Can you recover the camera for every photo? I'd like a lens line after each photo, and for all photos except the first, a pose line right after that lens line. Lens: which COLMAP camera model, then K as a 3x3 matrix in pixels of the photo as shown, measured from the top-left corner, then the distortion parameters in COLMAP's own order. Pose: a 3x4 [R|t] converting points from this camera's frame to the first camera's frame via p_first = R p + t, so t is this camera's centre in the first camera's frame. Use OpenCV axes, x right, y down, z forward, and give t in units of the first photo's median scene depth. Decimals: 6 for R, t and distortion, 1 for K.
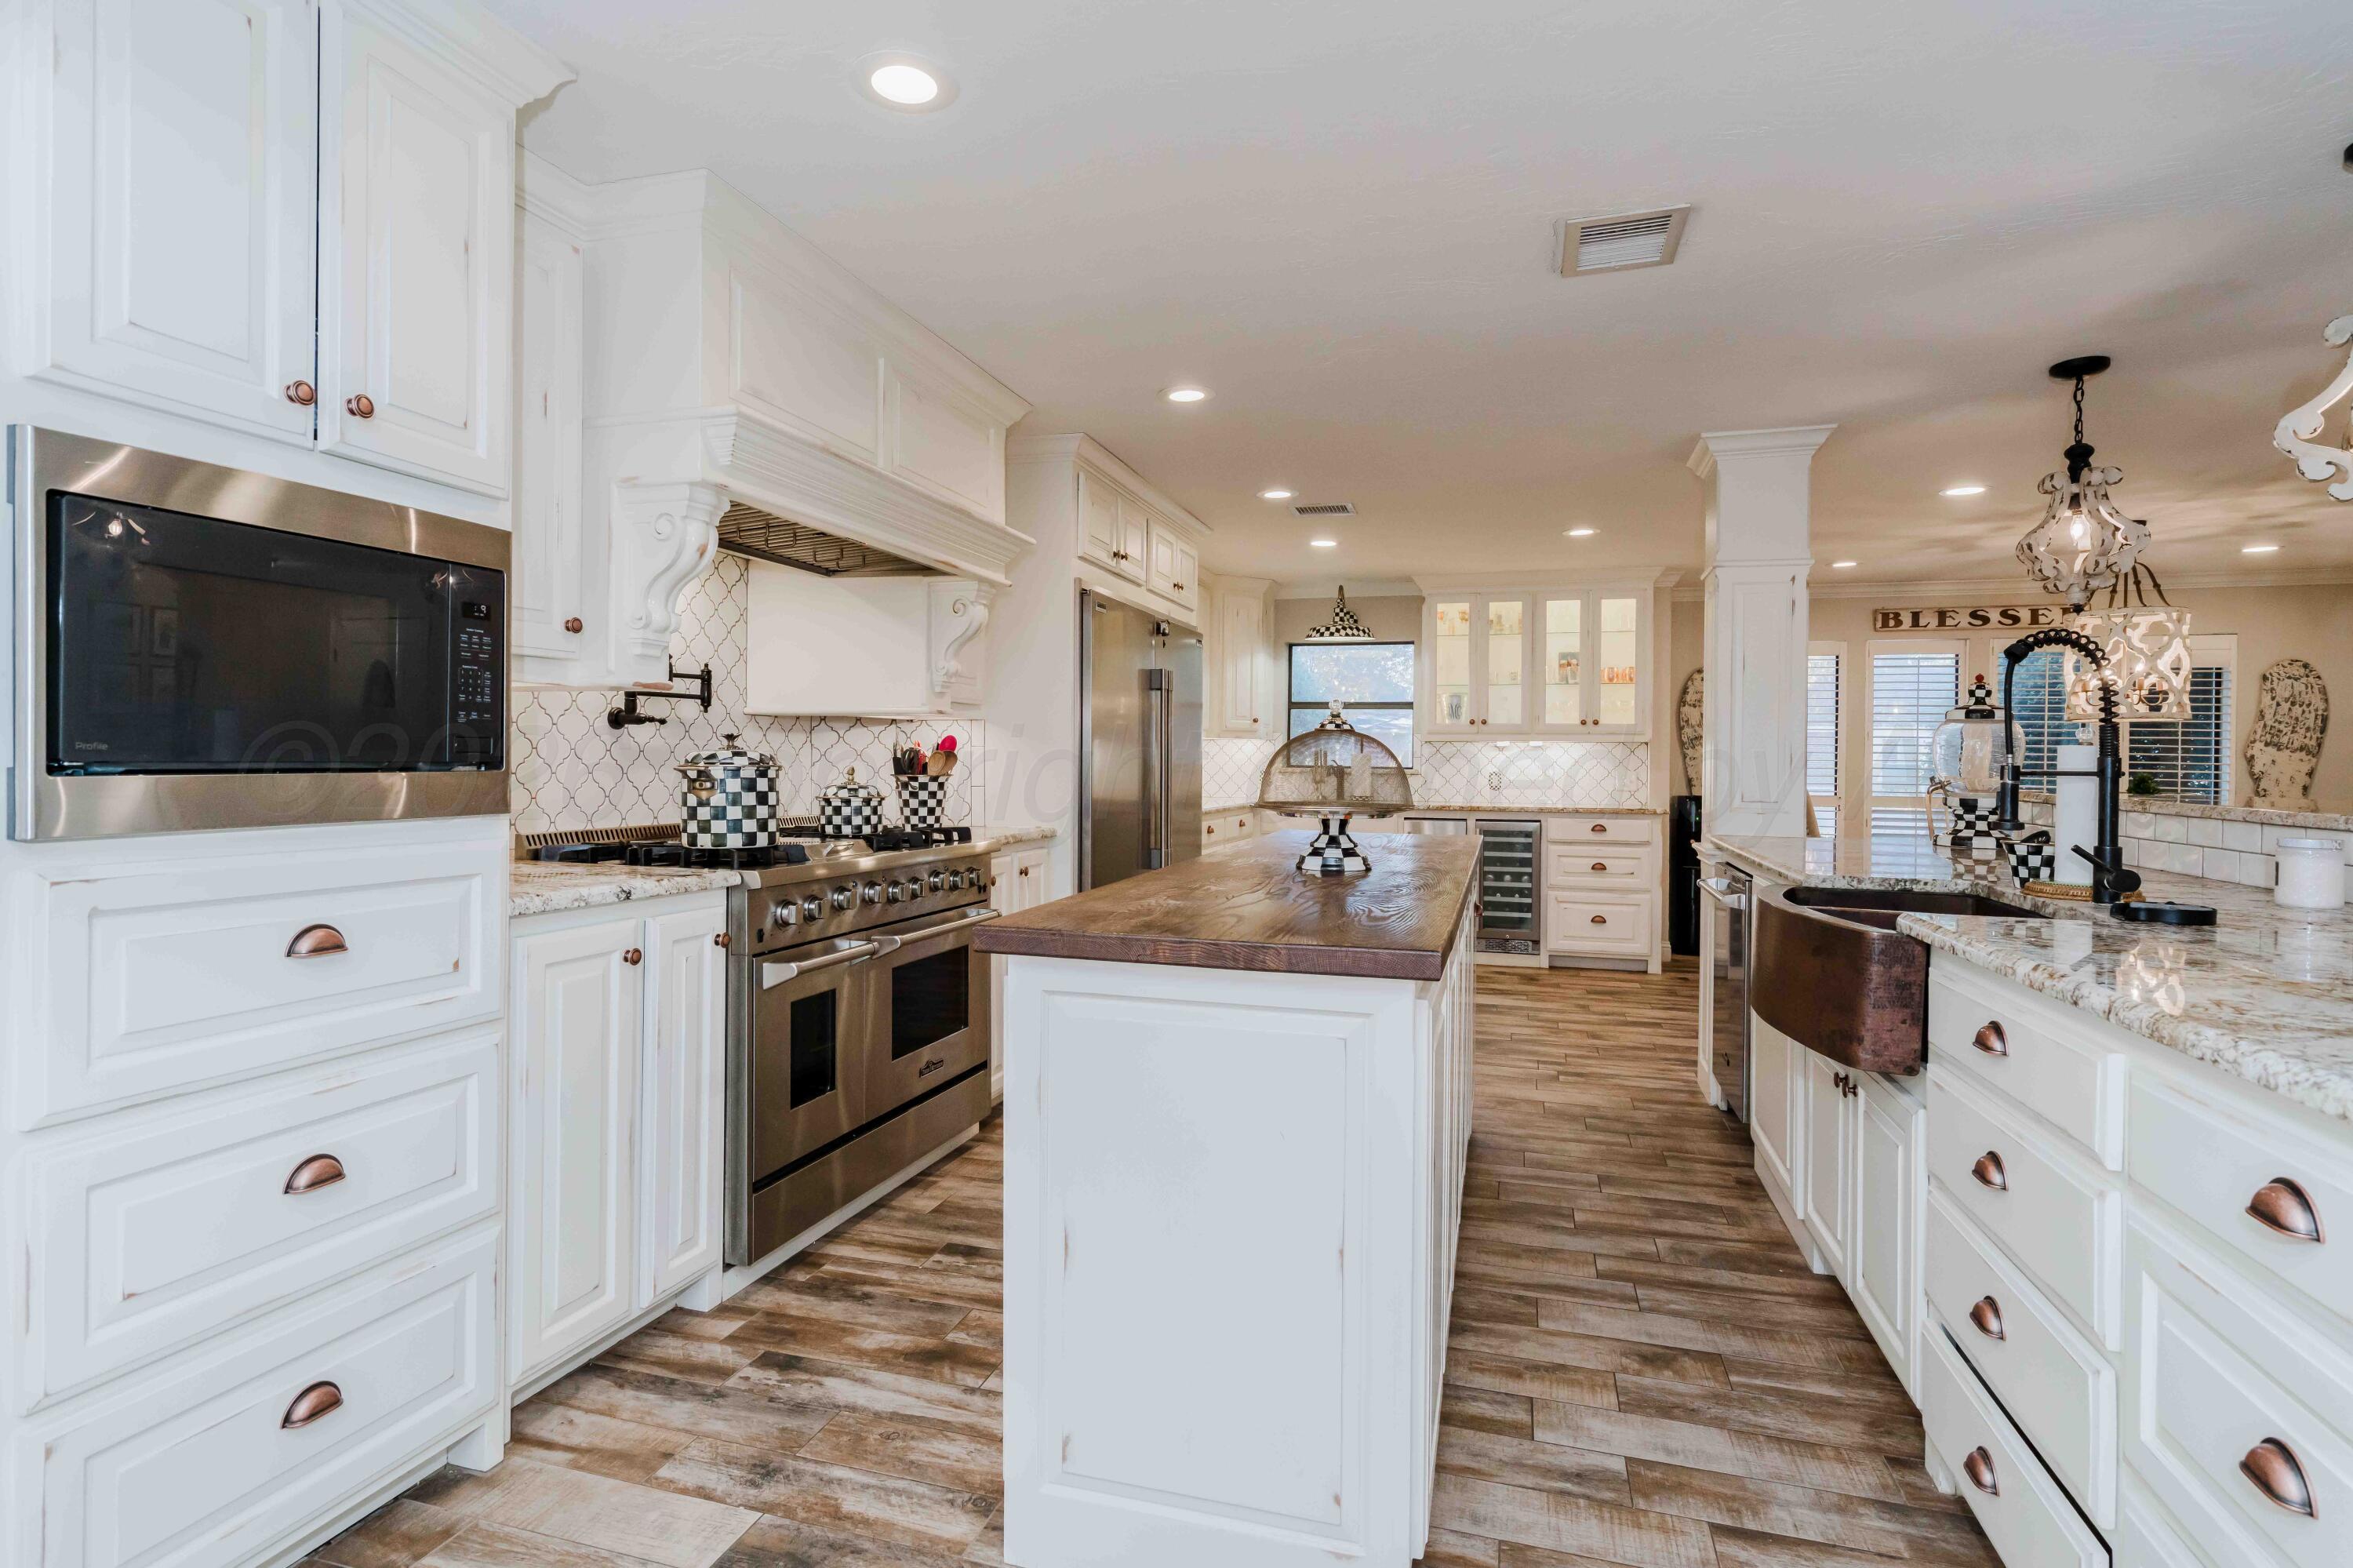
lens RADIAL K [[1178.6, 0, 1176.8], [0, 1178.6, 748.8], [0, 0, 1]] dist [-0.000998, 0.000304]
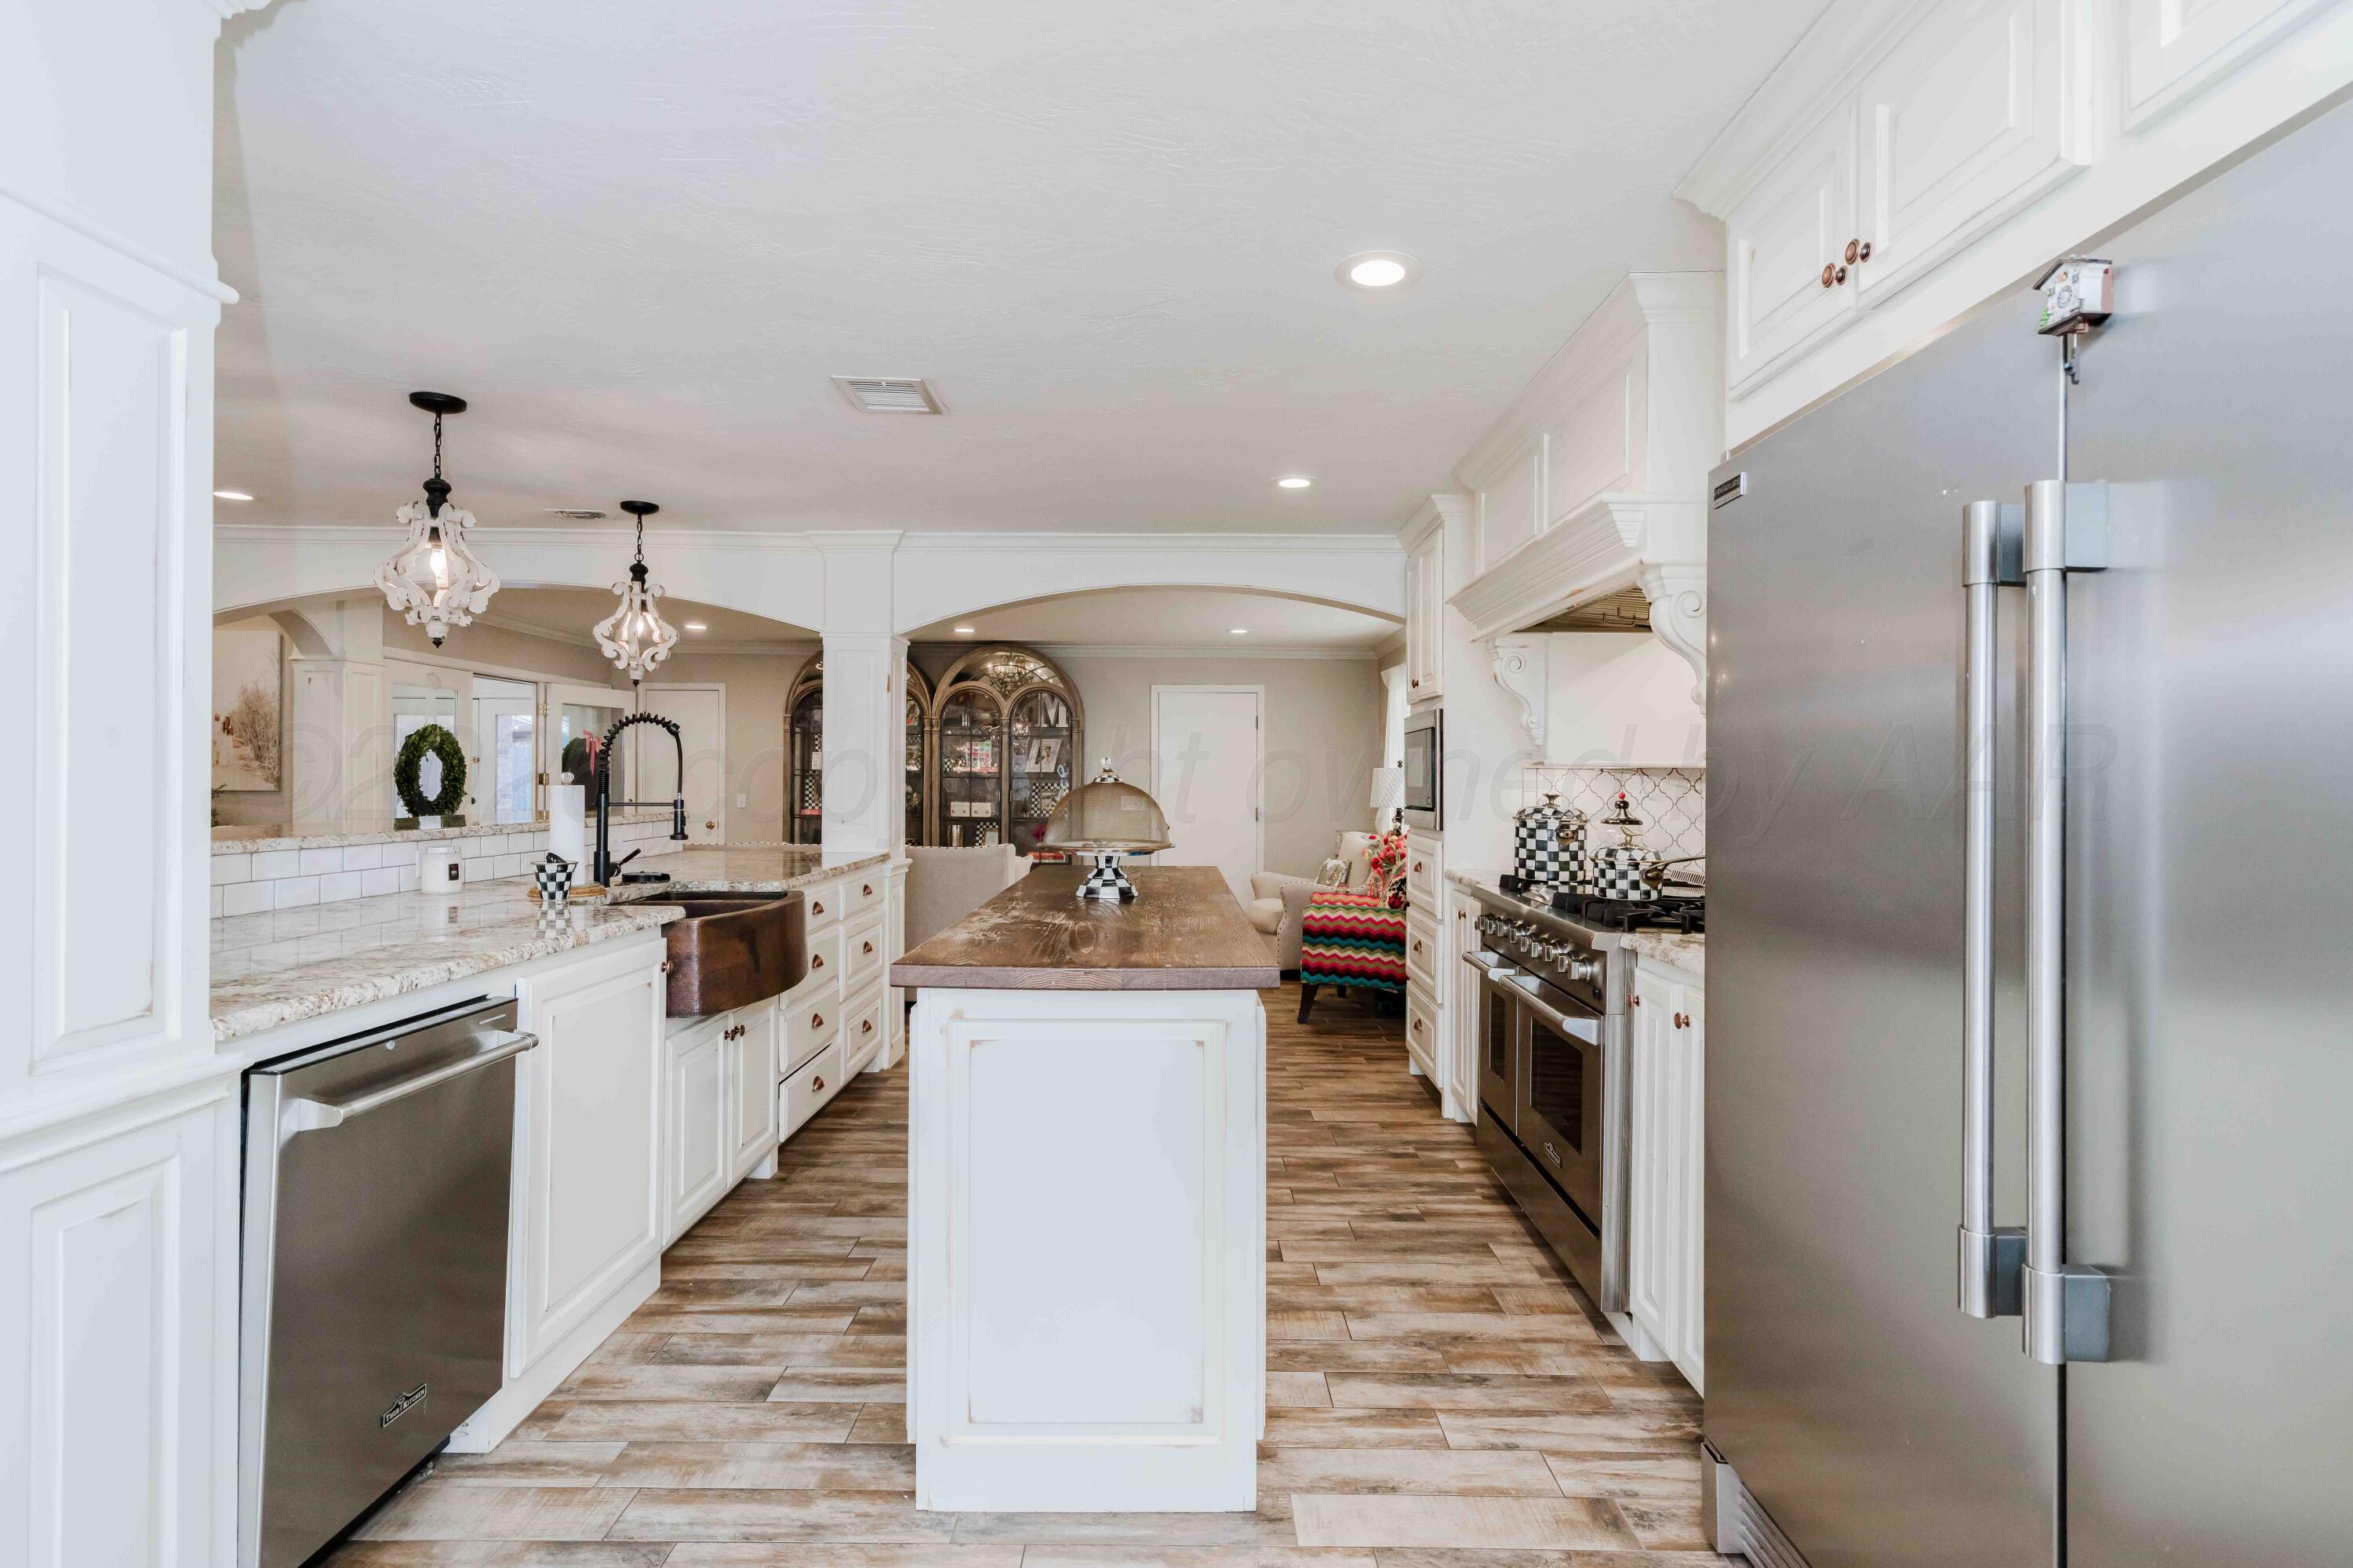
lens RADIAL K [[1174.8, 0, 1170.0], [0, 1174.8, 790.5], [0, 0, 1]] dist [0.000336, 0.001230]
pose [[-0.961247, -0.017592, -0.275128, 0.395269], [-0.017823, 0.999840, -0.001659, -0.006963], [0.275113, 0.003309, -0.961406, 2.121707]]
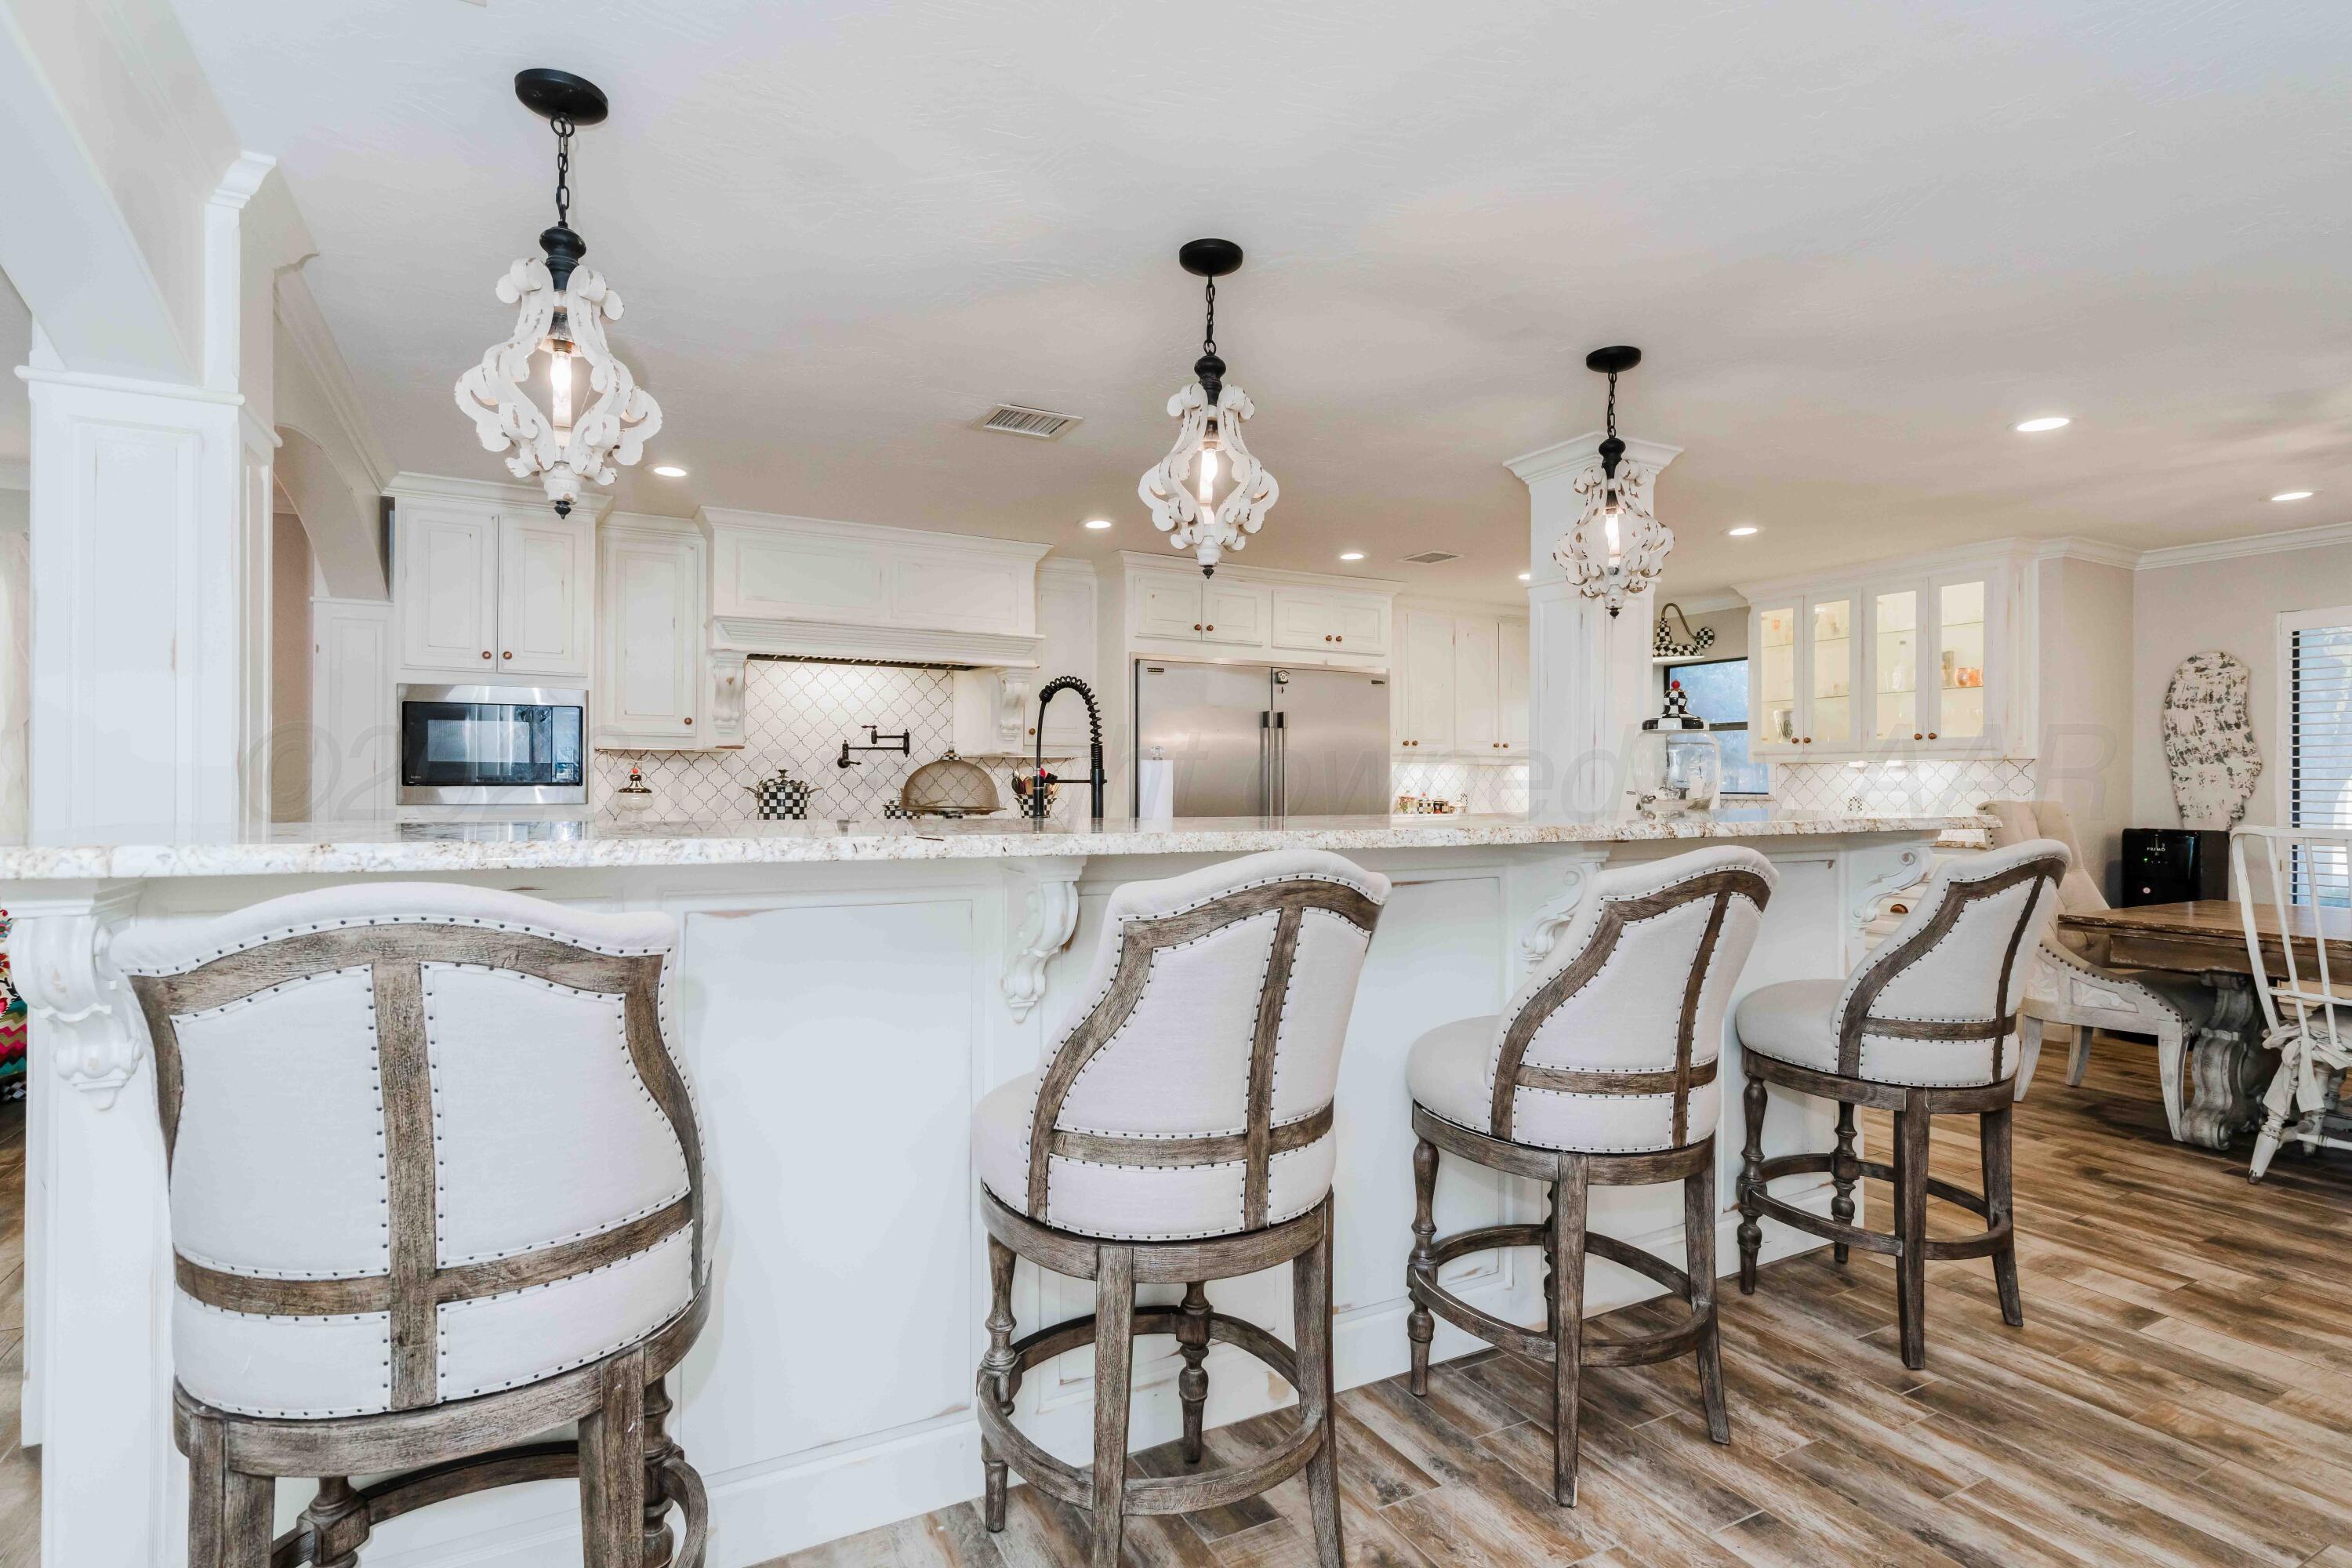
lens RADIAL K [[1173.3, 0, 1168.8], [0, 1173.3, 781.0], [0, 0, 1]] dist [0.001490, 0.002144]
pose [[0.698371, -0.010776, -0.715655, 1.420596], [0.008682, 0.999941, -0.006584, 0.023850], [0.715684, -0.001615, 0.698423, 0.103440]]
